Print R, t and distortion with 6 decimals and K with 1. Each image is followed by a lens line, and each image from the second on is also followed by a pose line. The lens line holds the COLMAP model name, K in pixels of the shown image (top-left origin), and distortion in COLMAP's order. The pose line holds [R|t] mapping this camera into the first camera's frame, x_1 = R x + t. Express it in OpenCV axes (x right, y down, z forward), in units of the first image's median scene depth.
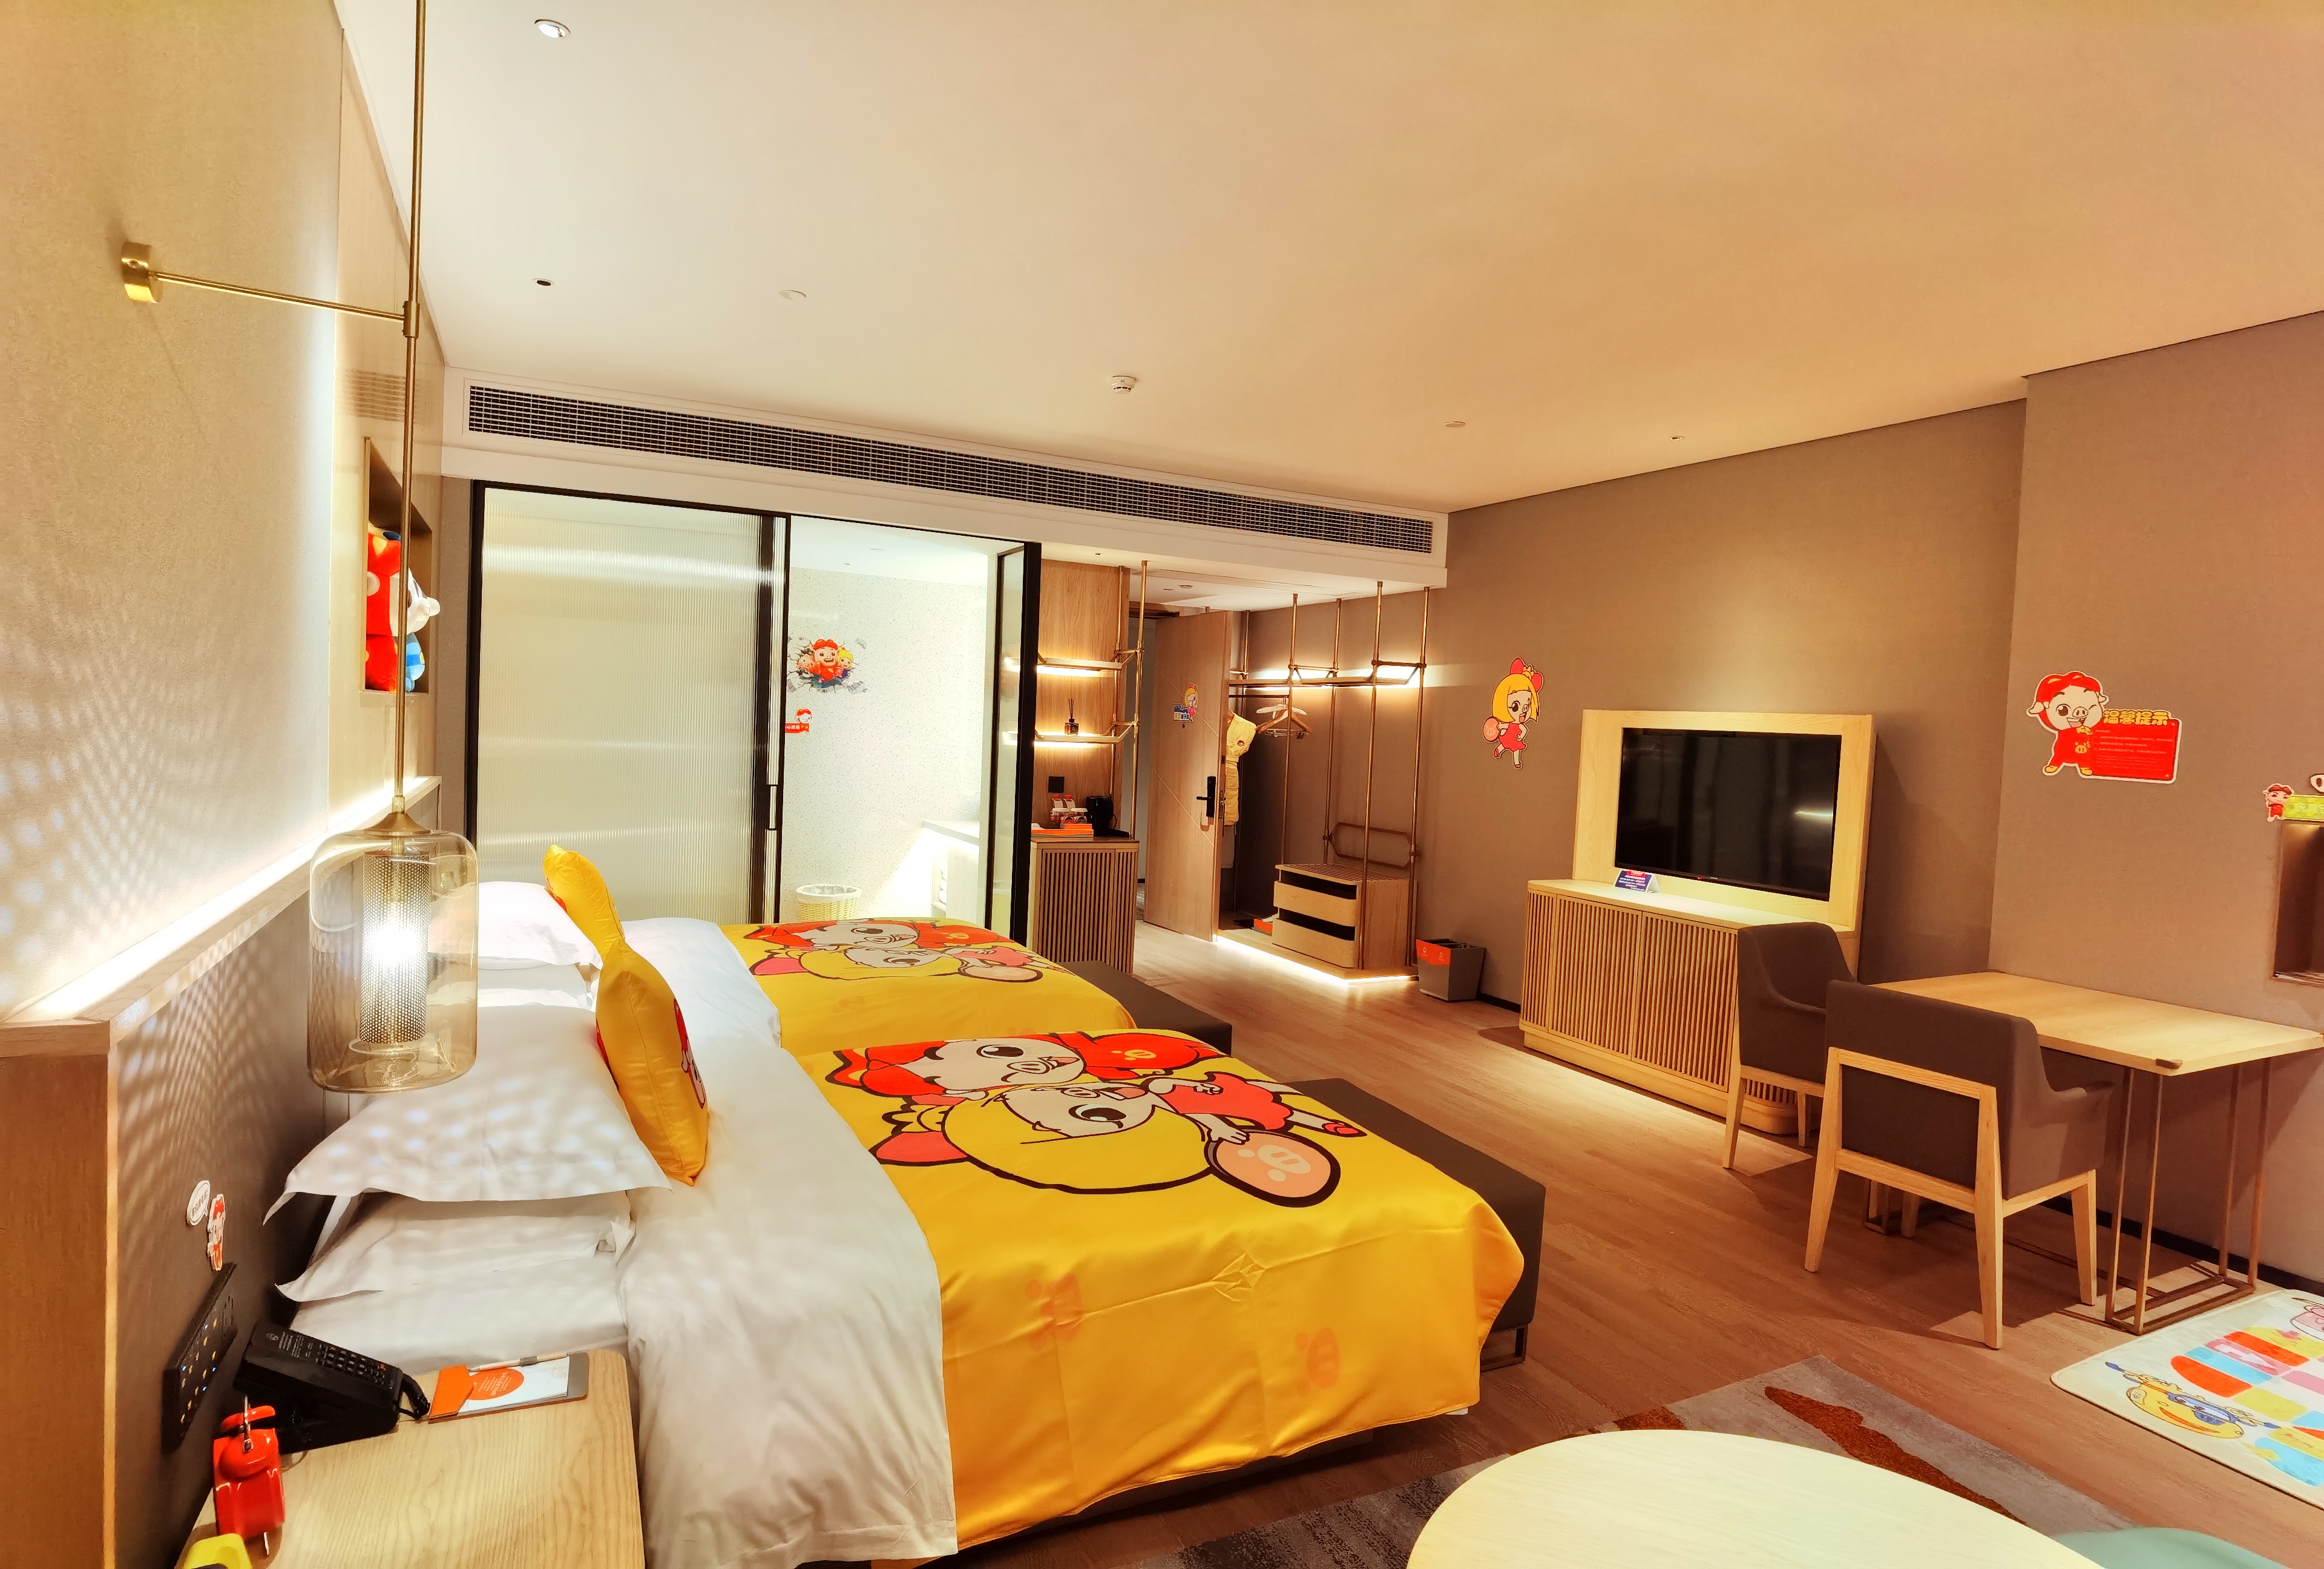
lens RADIAL K [[1212.8, 0, 1162.0], [0, 1212.8, 784.5], [0, 0, 1]] dist [-0.001877, -0.024945]
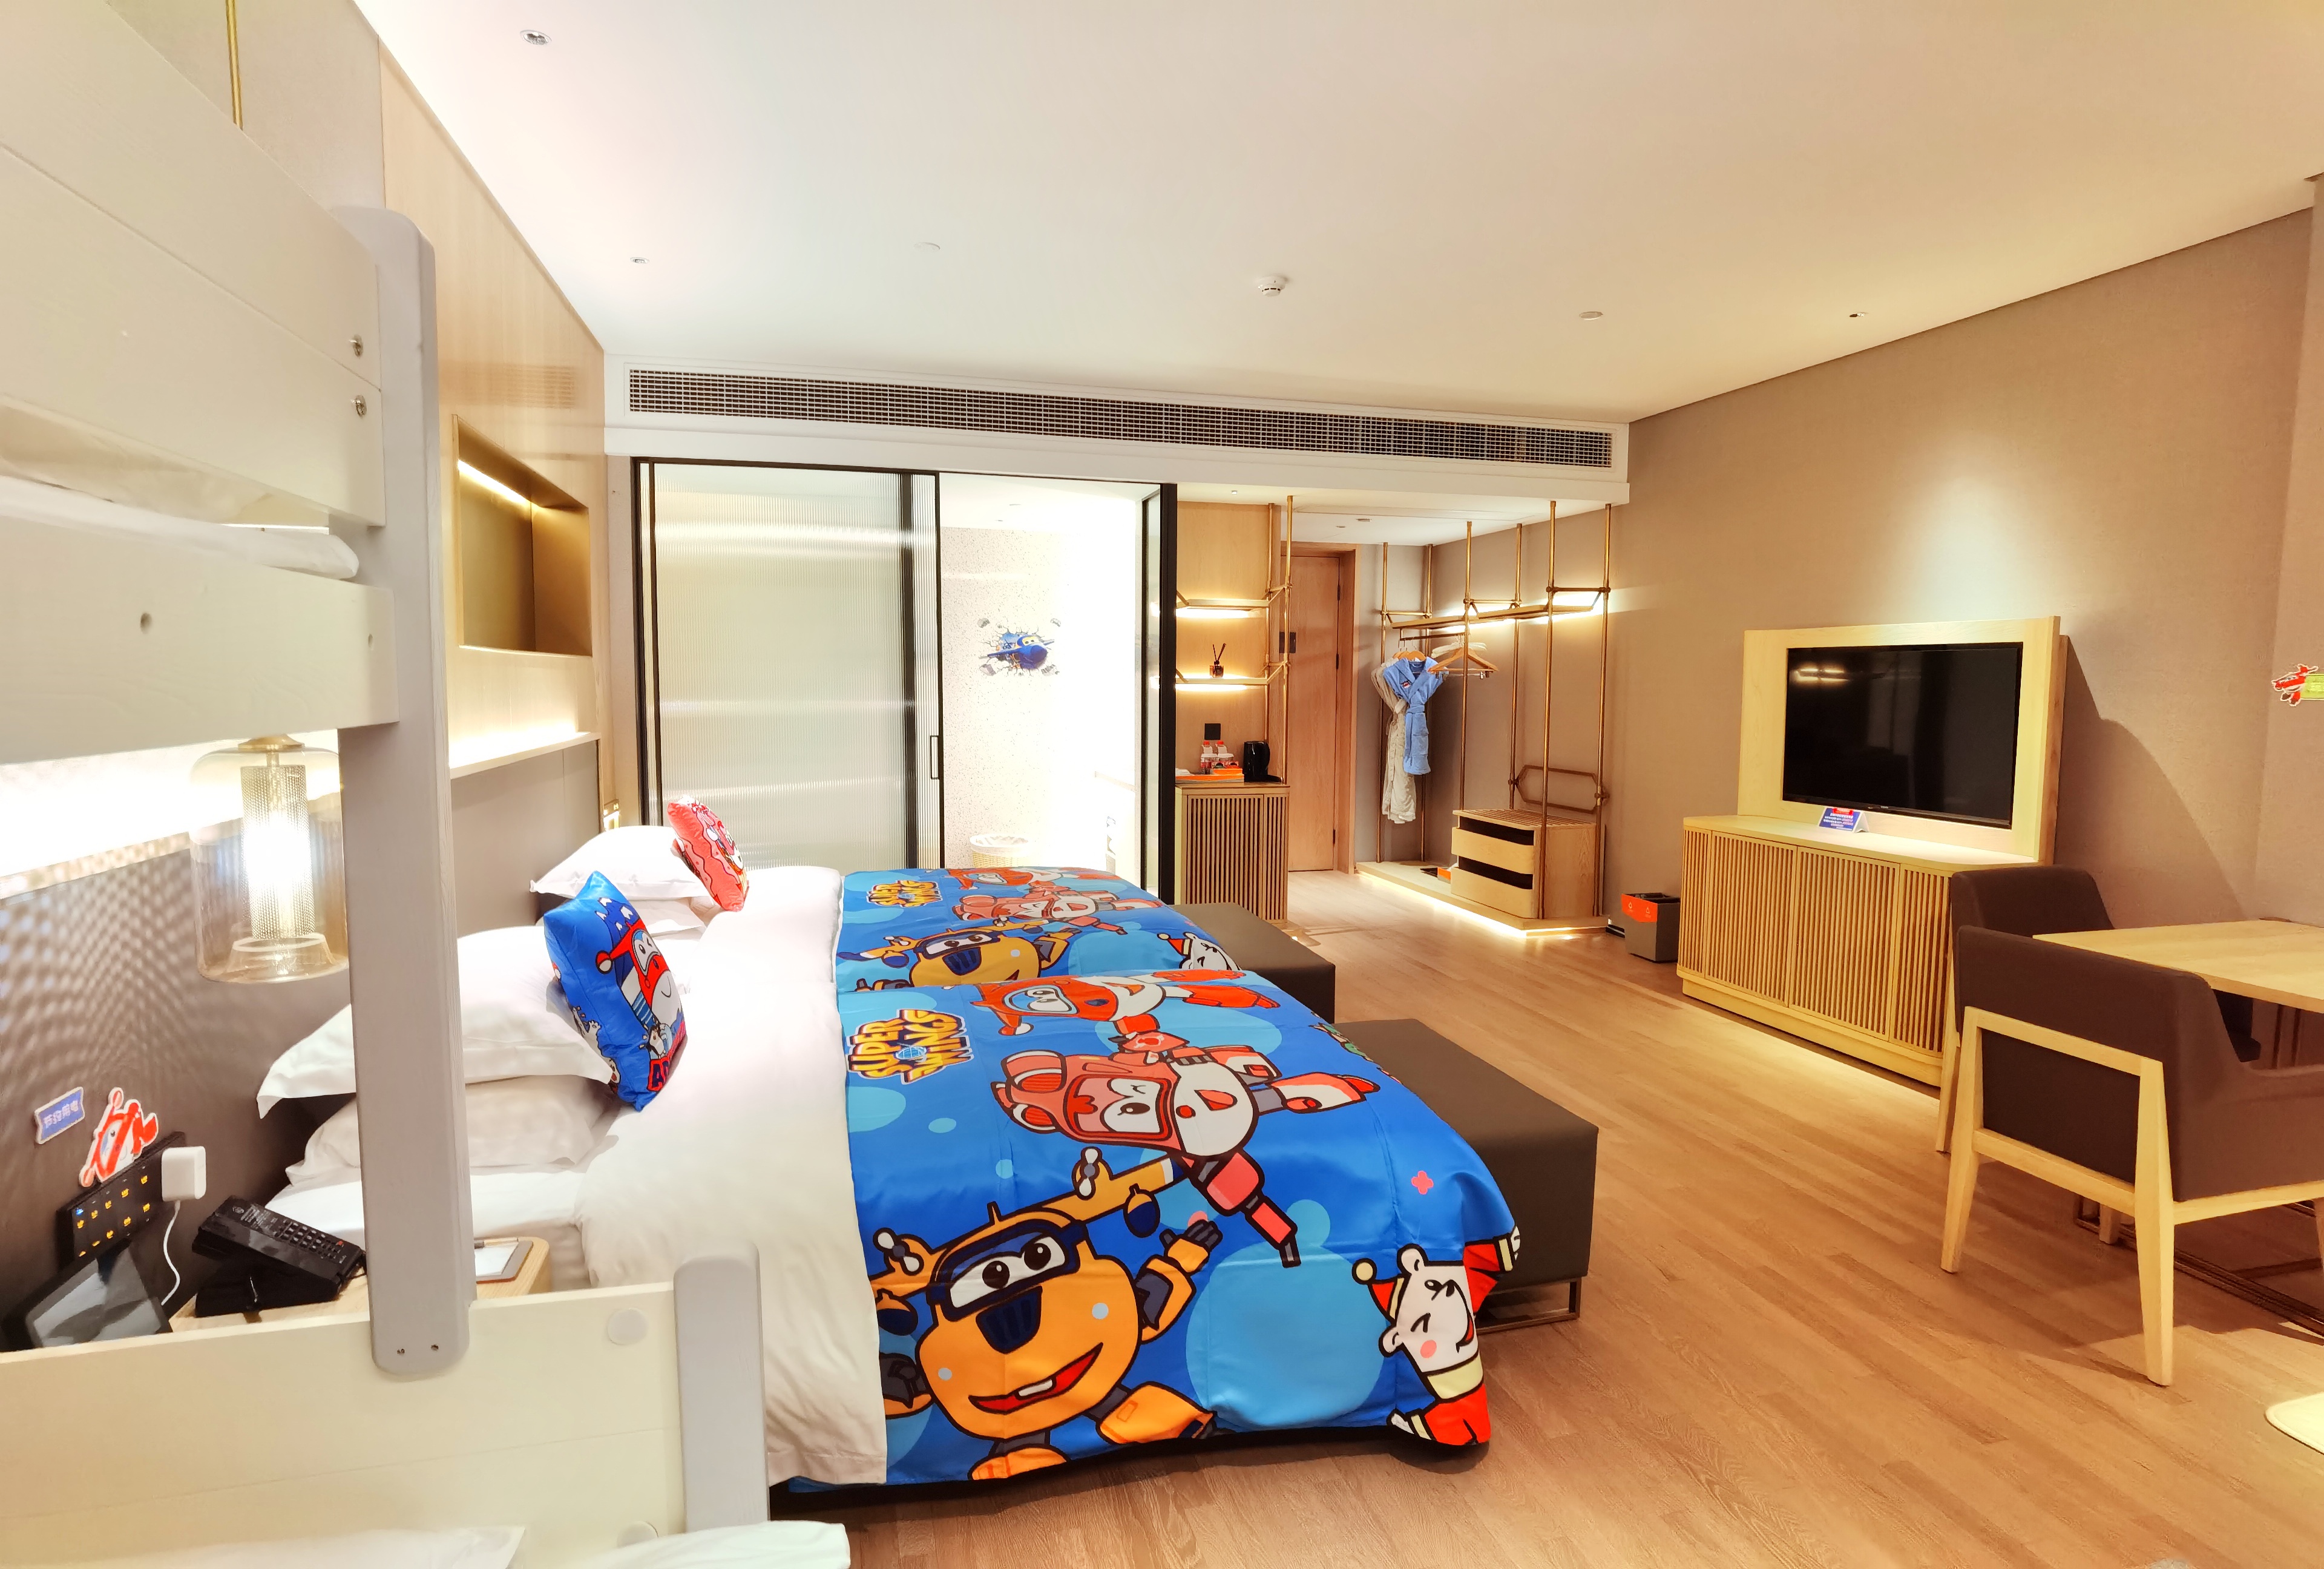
lens RADIAL K [[1216.7, 0, 1162.0], [0, 1216.7, 784.5], [0, 0, 1]] dist [0.000557, -0.000139]
pose [[0.974539, -0.011888, -0.223901, 0.100660], [0.020320, 0.999167, 0.035396, 0.009217], [0.223294, -0.039045, 0.973969, 0.022718]]
